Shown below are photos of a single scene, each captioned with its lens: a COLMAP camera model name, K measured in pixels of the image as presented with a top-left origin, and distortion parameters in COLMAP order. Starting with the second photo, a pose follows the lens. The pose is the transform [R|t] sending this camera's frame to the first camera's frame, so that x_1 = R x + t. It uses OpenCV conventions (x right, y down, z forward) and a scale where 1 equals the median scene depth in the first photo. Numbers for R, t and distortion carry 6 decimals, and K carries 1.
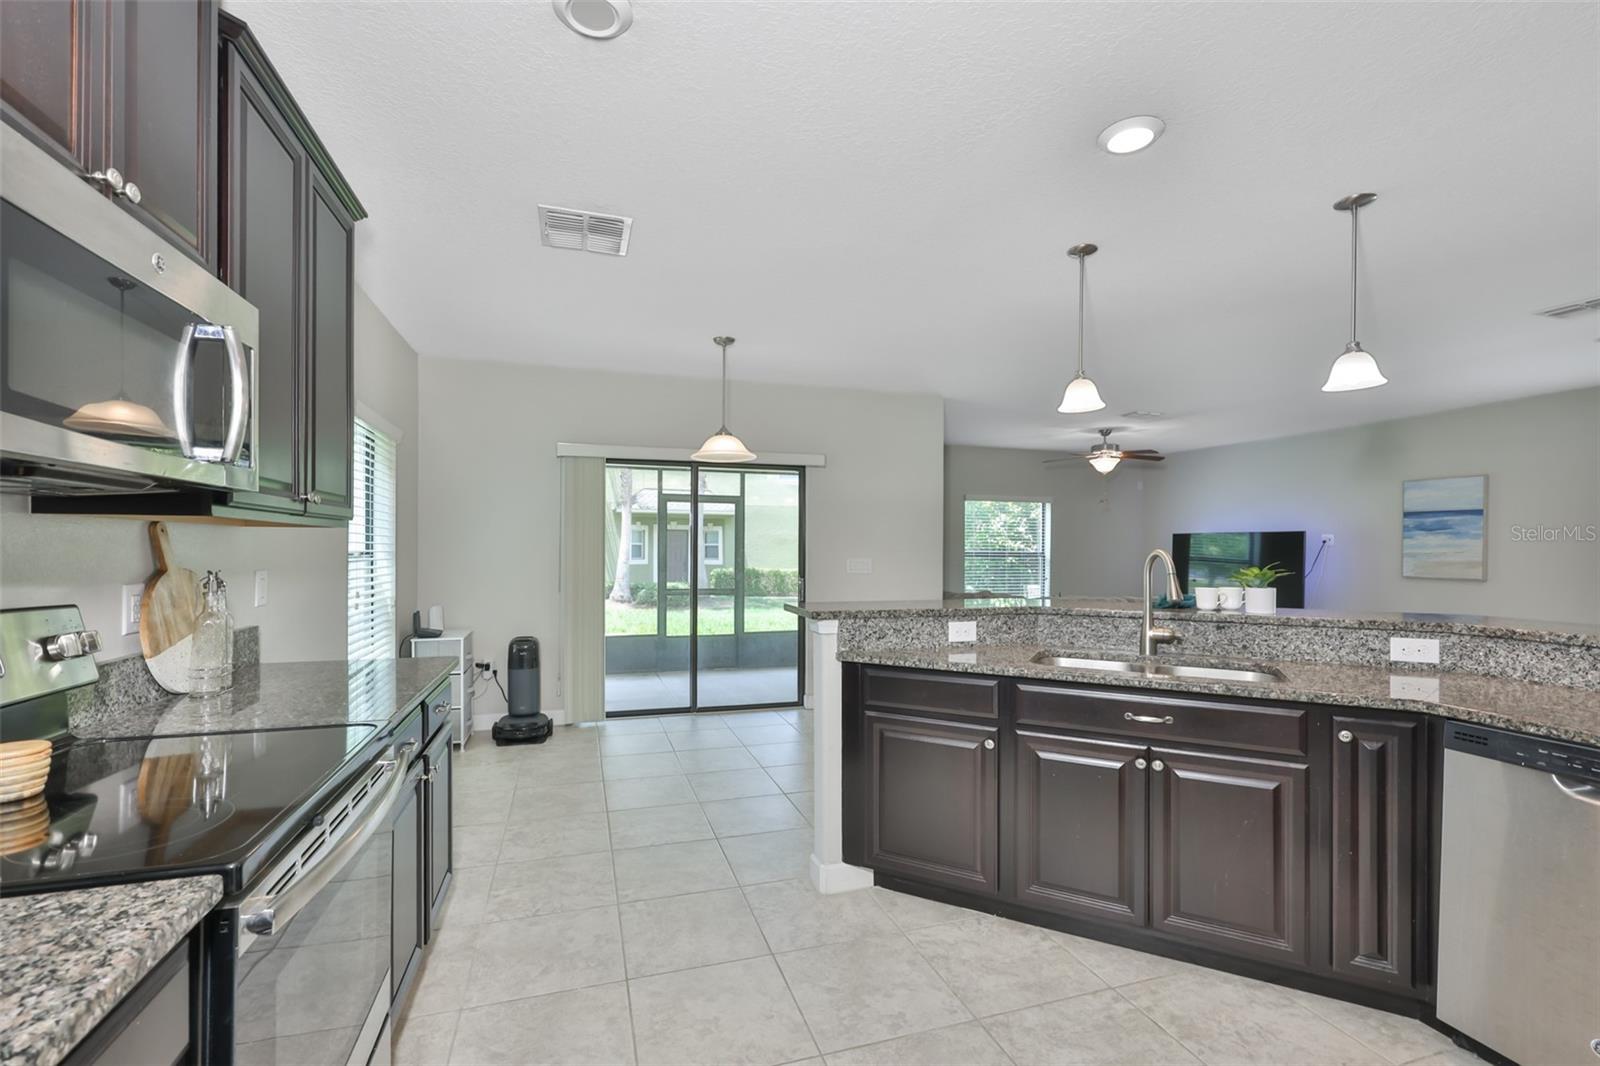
lens RADIAL K [[686.3, 0, 784.7], [0, 686.3, 539.6], [0, 0, 1]] dist [0.002429, -0.000334]
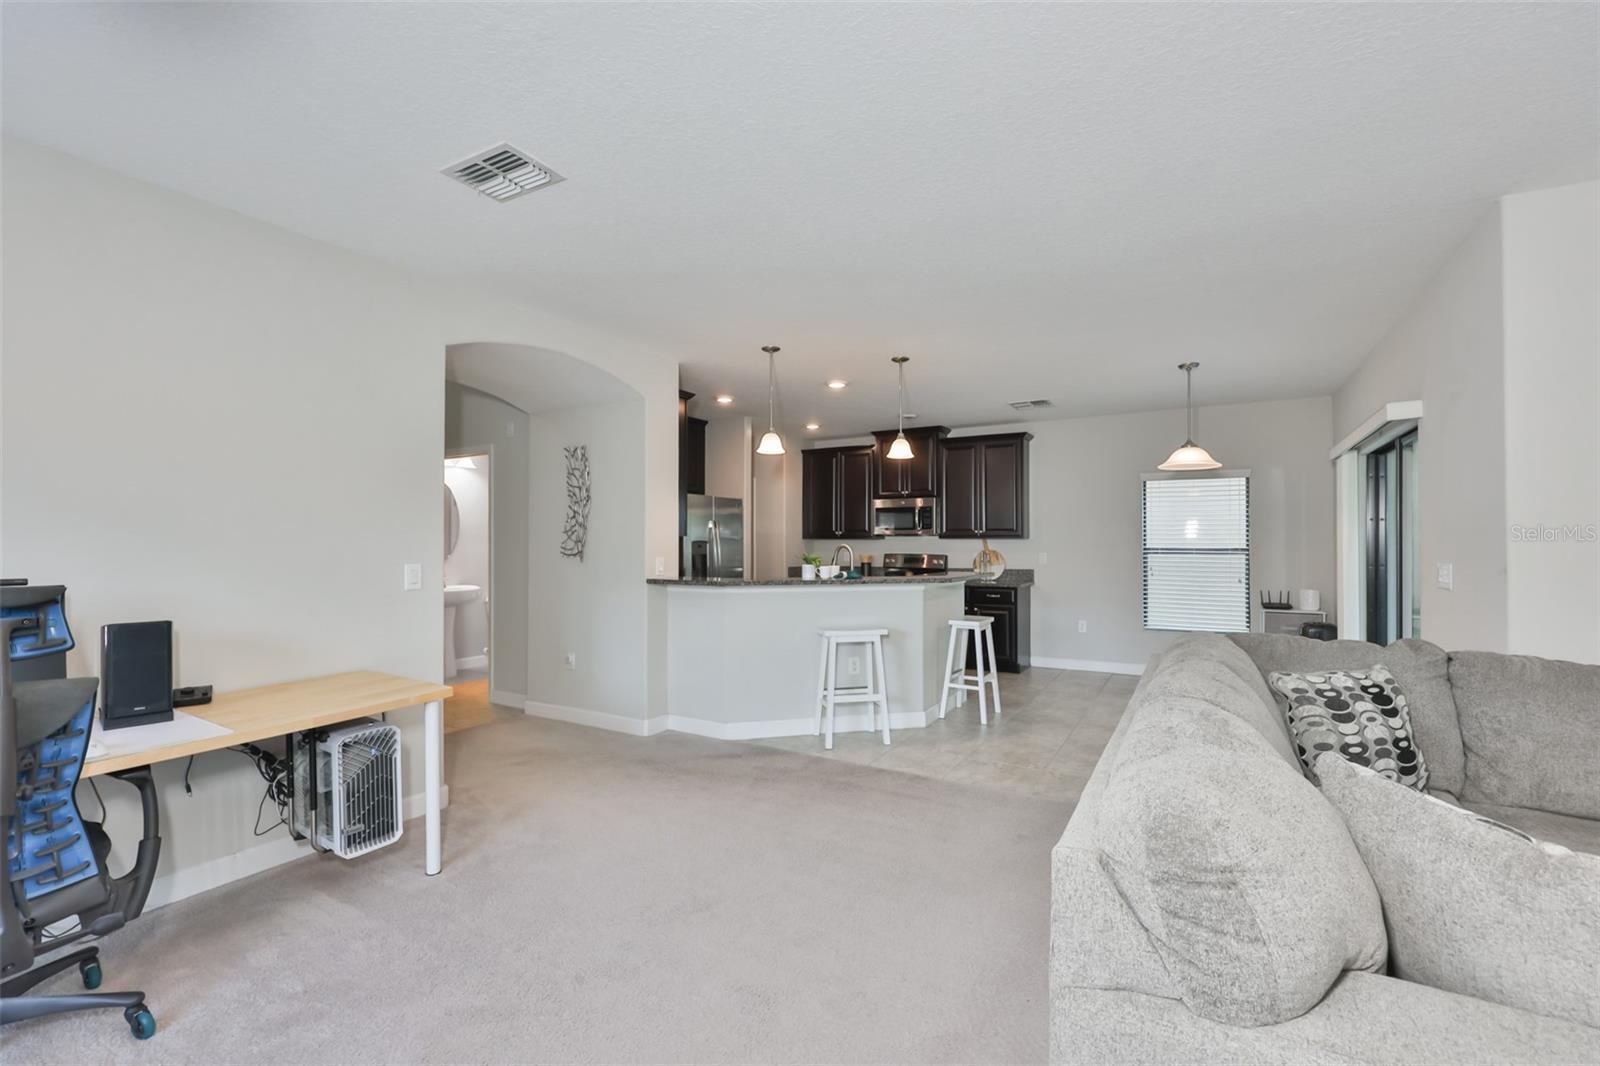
lens RADIAL K [[672.7, 0, 808.2], [0, 672.7, 535.0], [0, 0, 1]] dist [-0.001743, -0.000829]
pose [[-0.730272, -0.015472, -0.682981, 0.787340], [0.003489, 0.999646, -0.026376, 0.015998], [0.683147, -0.021644, -0.729960, 0.944025]]
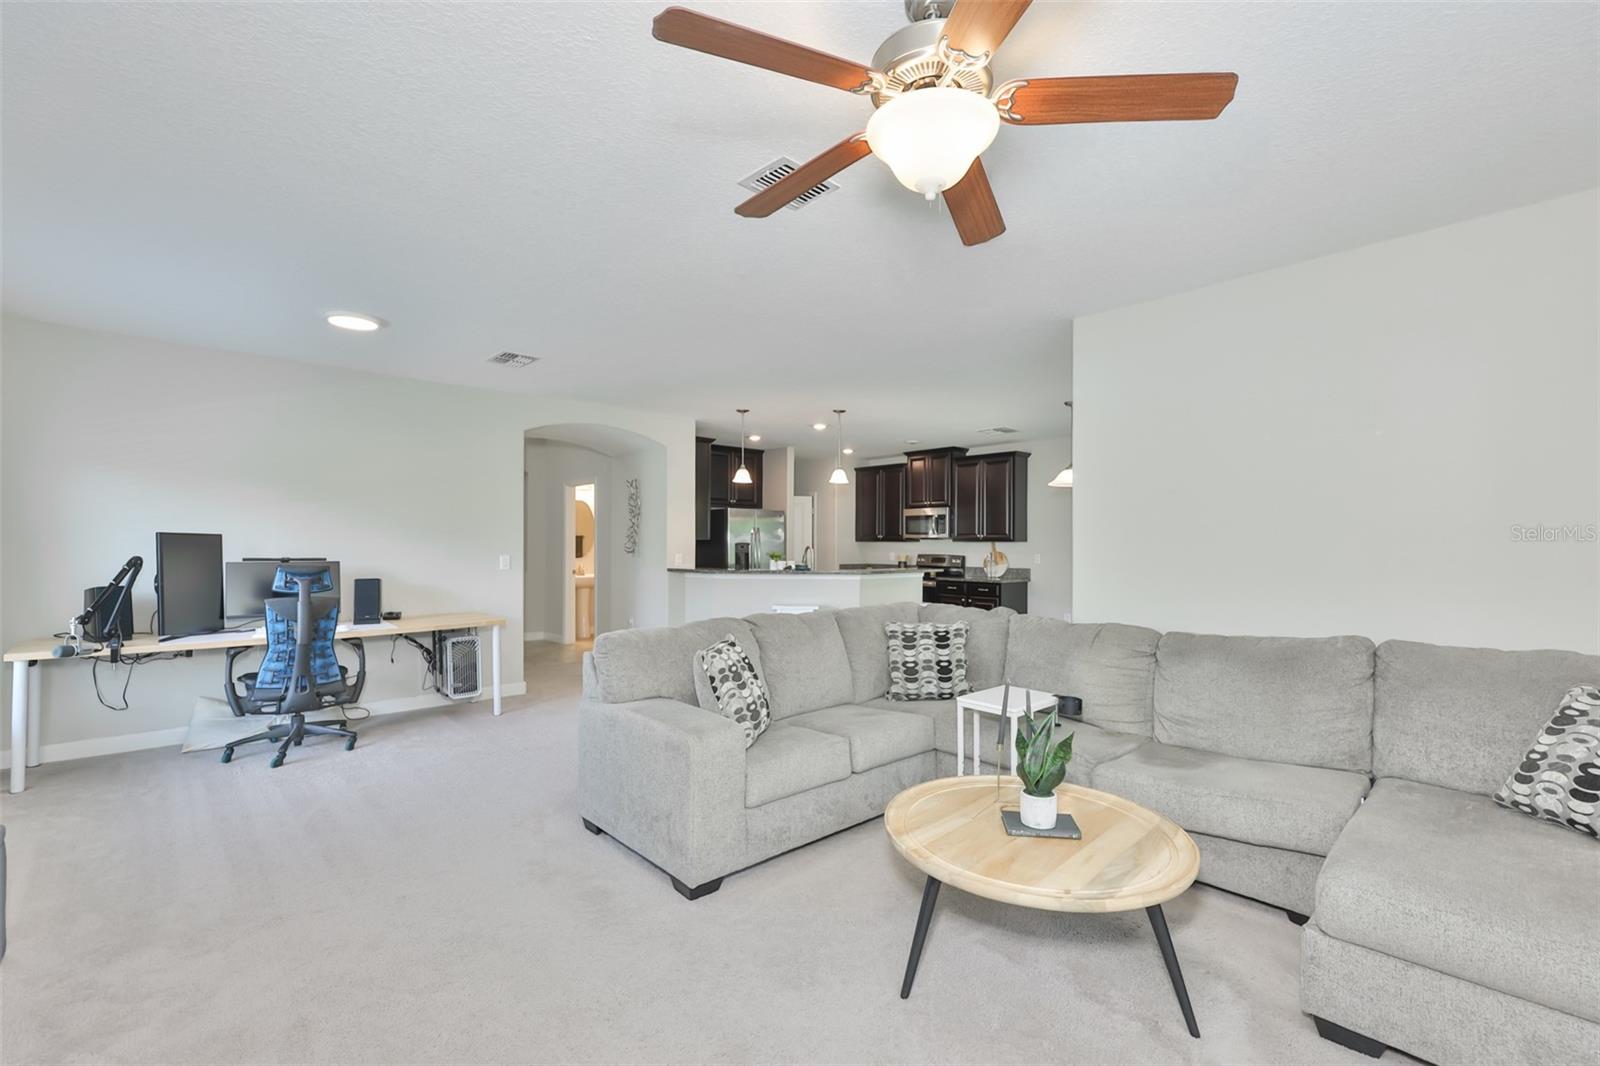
lens RADIAL K [[670.4, 0, 830.3], [0, 670.4, 536.1], [0, 0, 1]] dist [0.000851, 0.000079]
pose [[-0.886061, -0.017653, -0.463232, 0.688985], [-0.005505, 0.999605, -0.027563, 0.020518], [0.463536, -0.021872, -0.885808, 1.366791]]
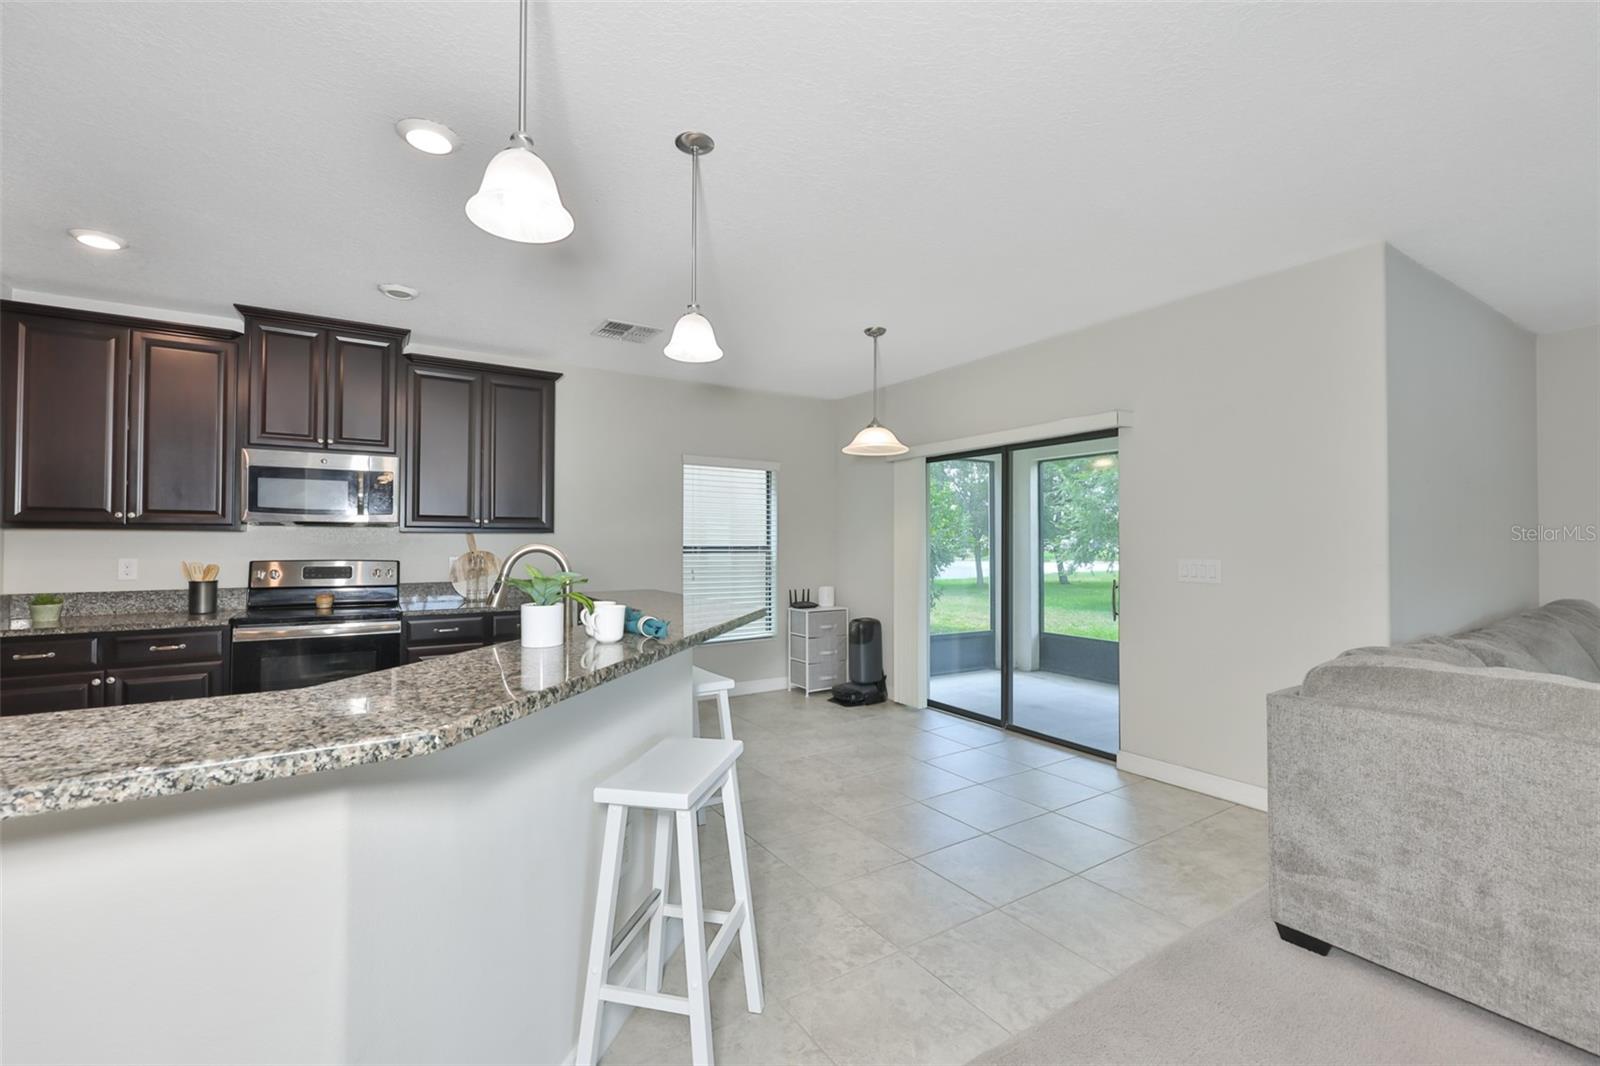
lens RADIAL K [[674.1, 0, 792.7], [0, 674.1, 533.5], [0, 0, 1]] dist [-0.002558, -0.000651]
pose [[0.265112, -0.016636, -0.964074, 0.549434], [0.011685, 0.999833, -0.014040, 0.007581], [0.964147, -0.007543, 0.265262, 0.430639]]
